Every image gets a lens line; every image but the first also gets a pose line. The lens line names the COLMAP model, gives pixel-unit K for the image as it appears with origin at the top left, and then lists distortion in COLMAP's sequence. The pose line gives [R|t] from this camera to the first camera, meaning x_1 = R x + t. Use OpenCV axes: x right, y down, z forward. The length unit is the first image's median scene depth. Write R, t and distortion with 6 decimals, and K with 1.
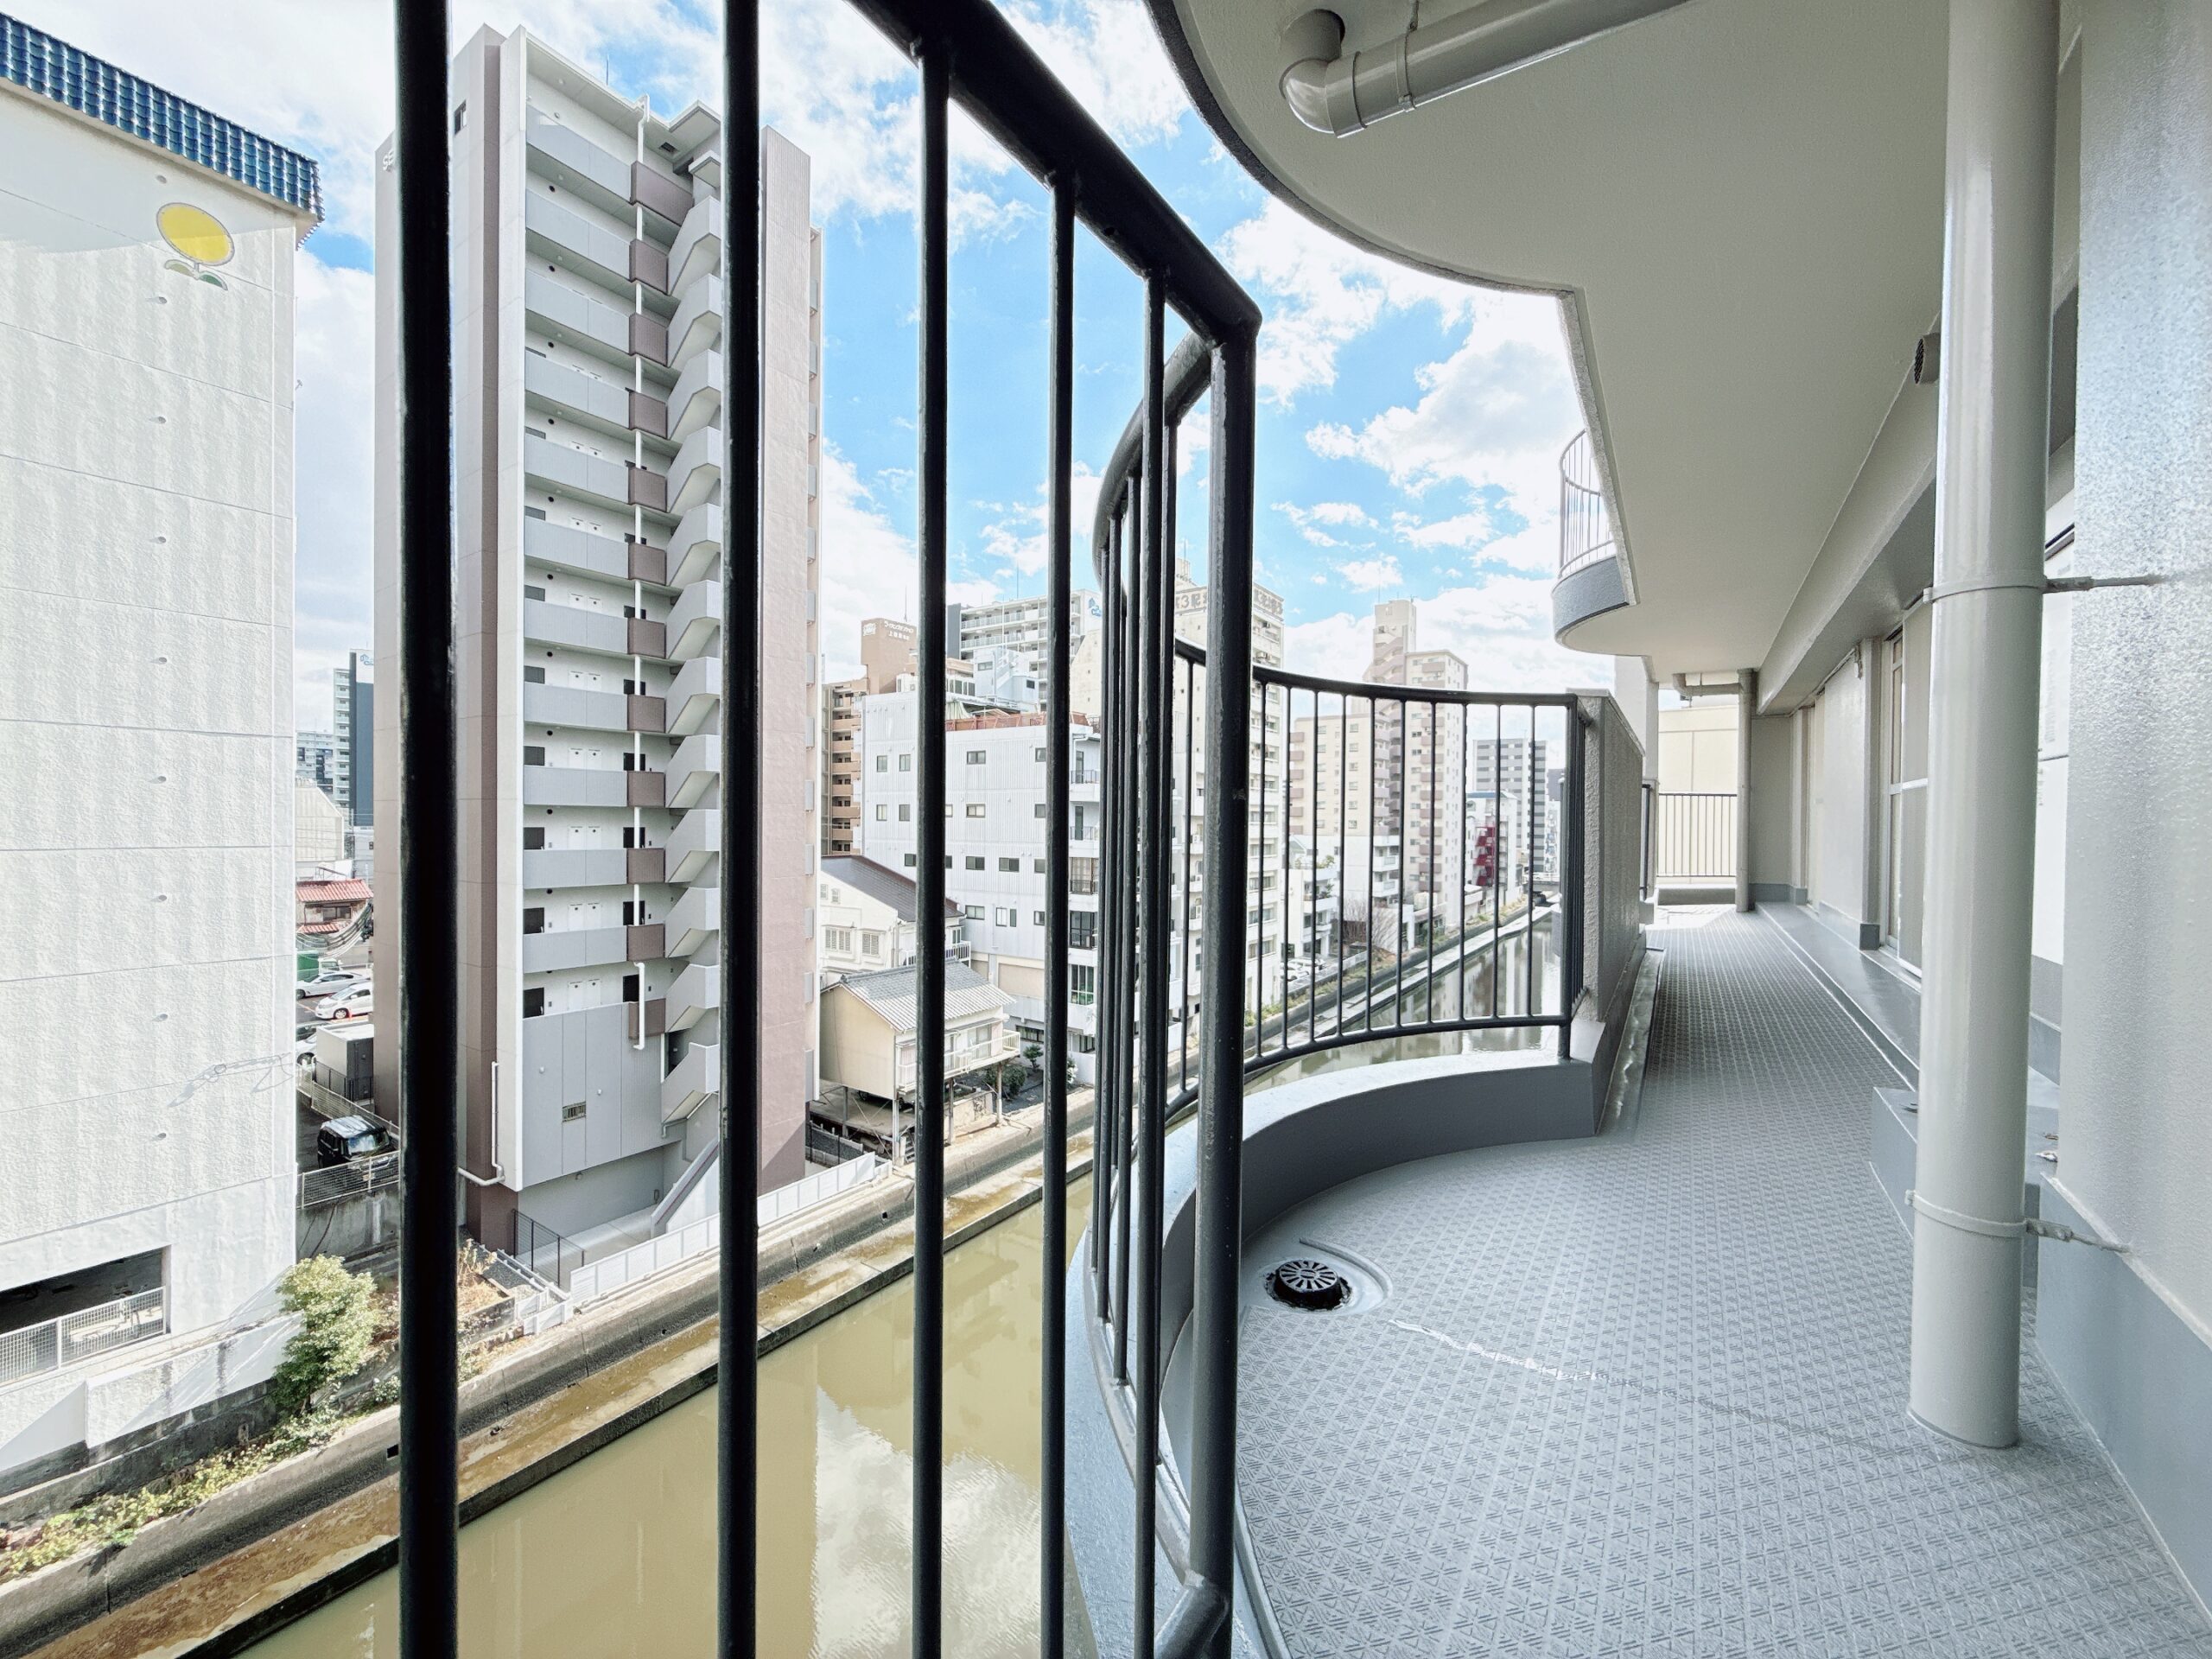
lens RADIAL K [[880.4, 0, 1108.4], [0, 880.4, 830.8], [0, 0, 1]] dist [0.000366, 0.000094]
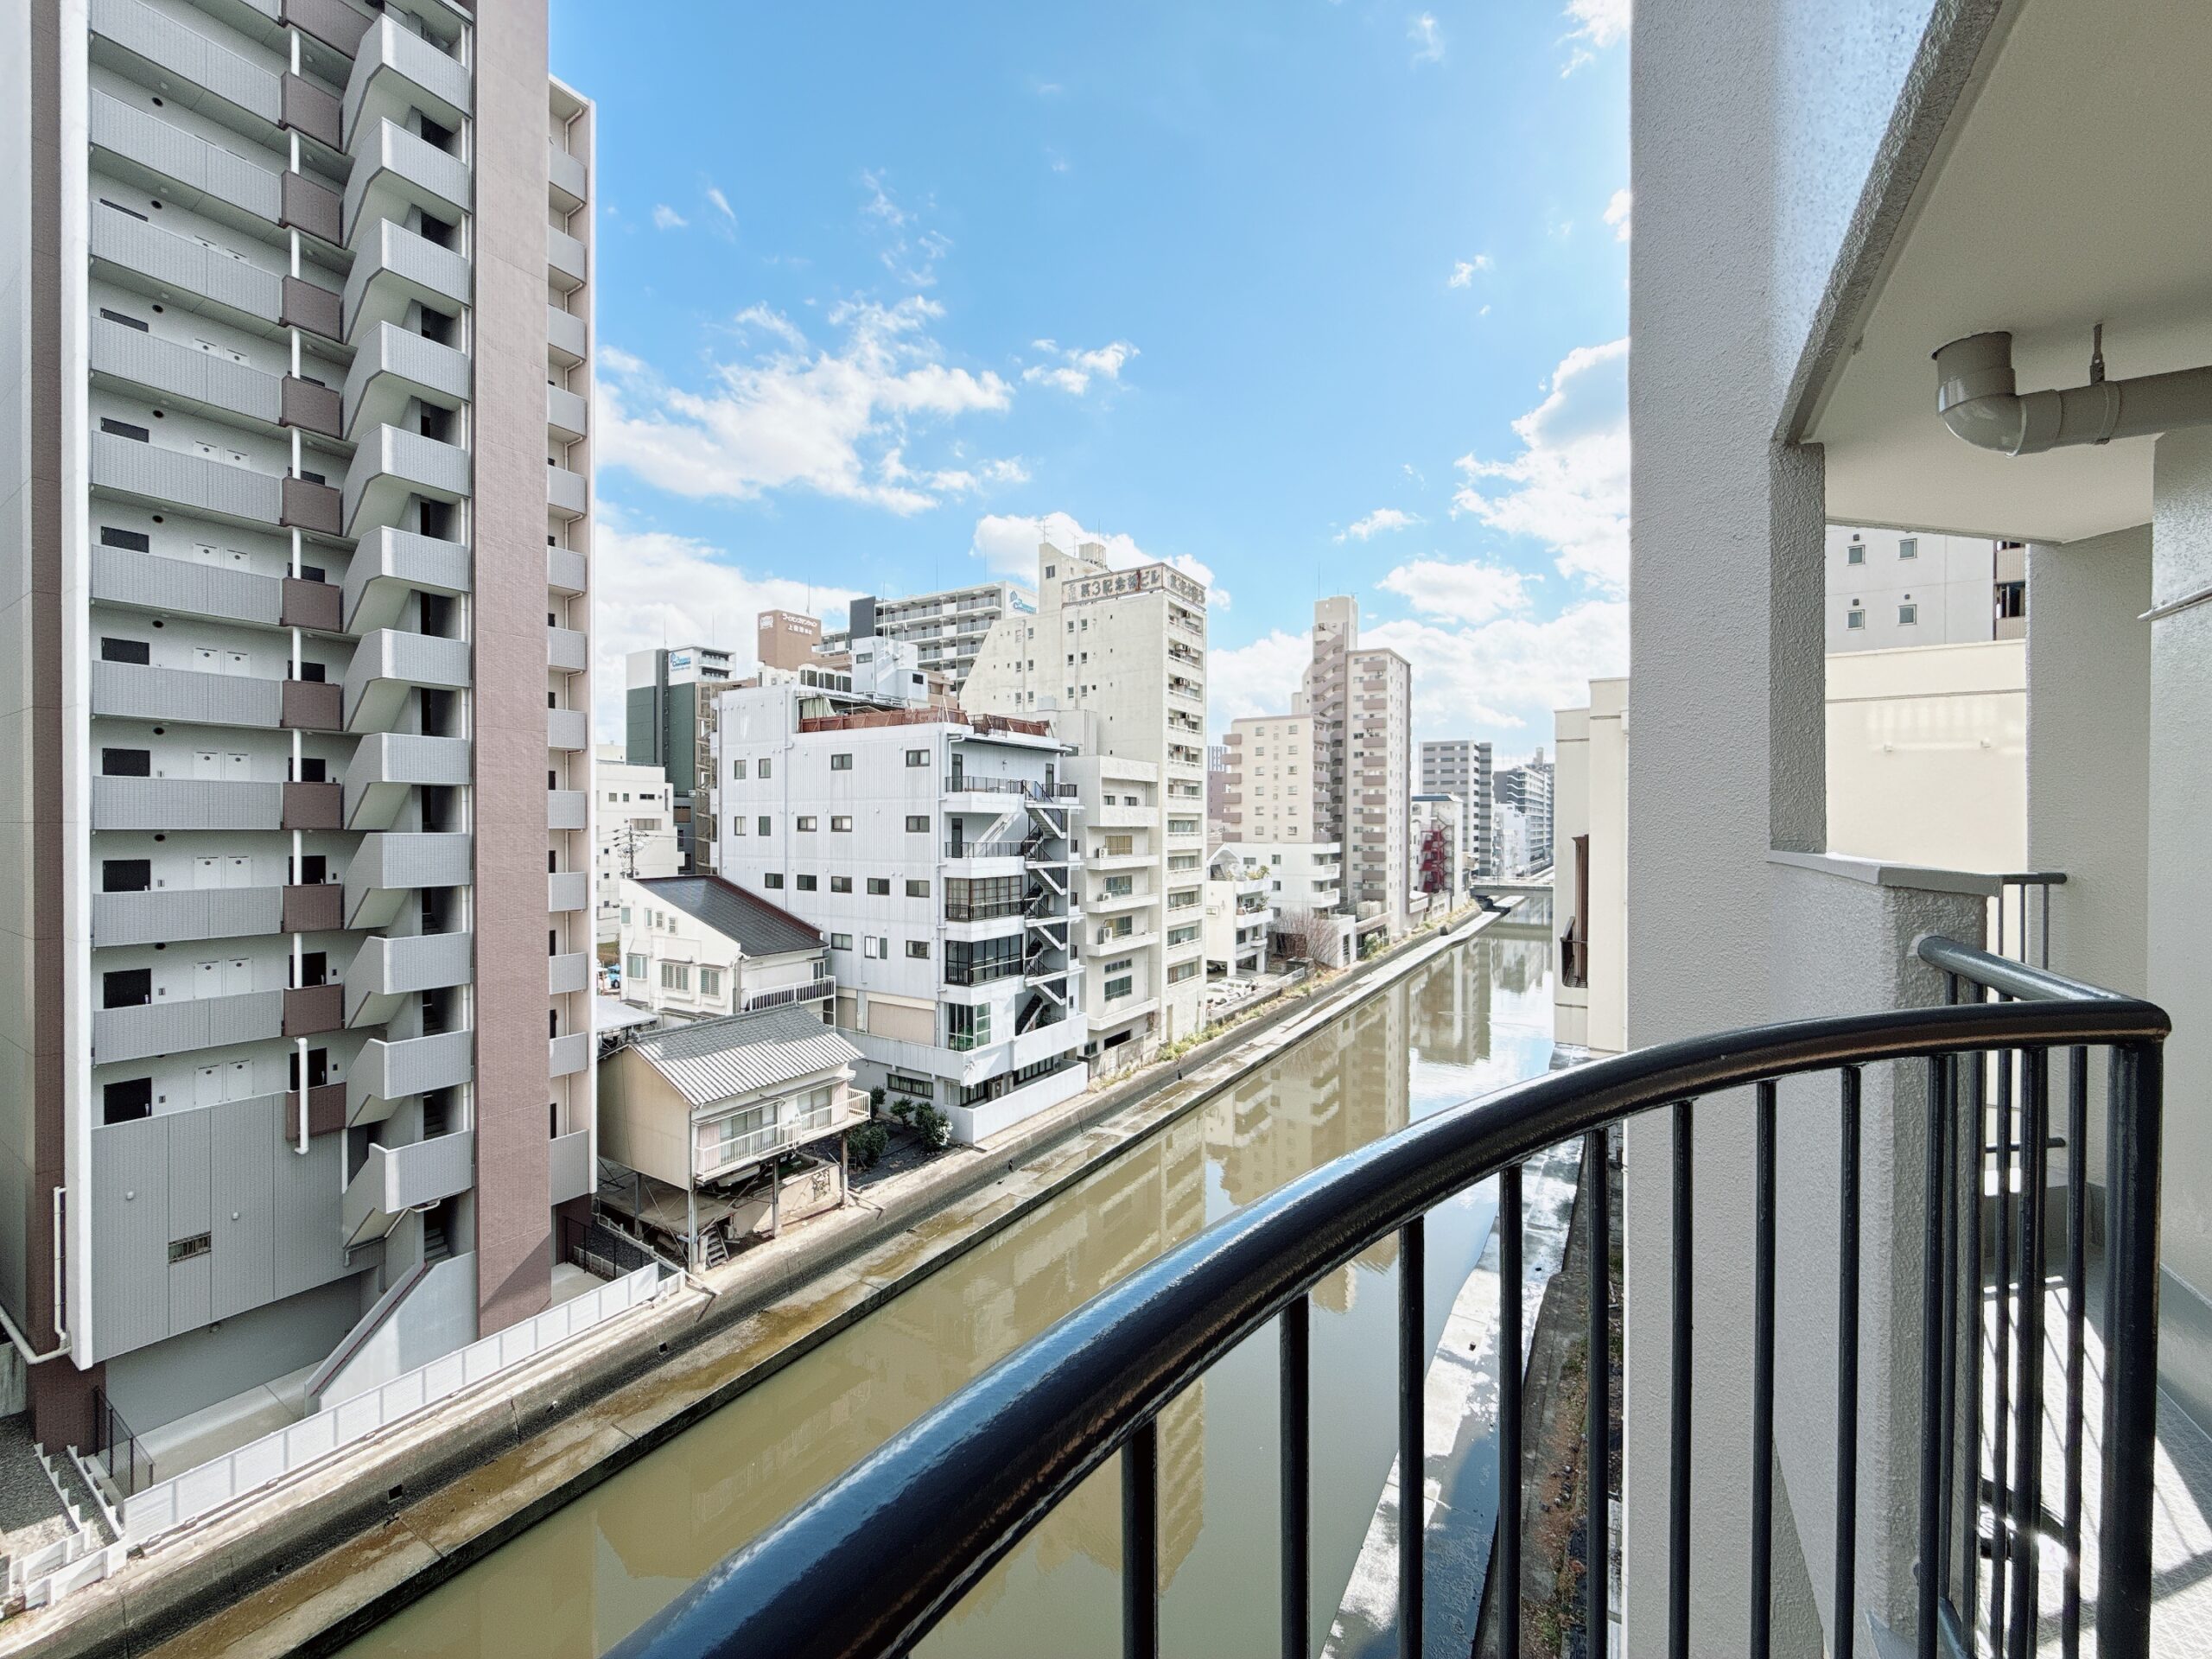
lens RADIAL K [[880.4, 0, 1107.8], [0, 880.4, 831.2], [0, 0, 1]] dist [0.000366, 0.000094]
pose [[0.998794, -0.008083, 0.048435, 0.098995], [0.008262, 0.999960, -0.003511, -0.014800], [-0.048404, 0.003907, 0.998820, 0.183013]]
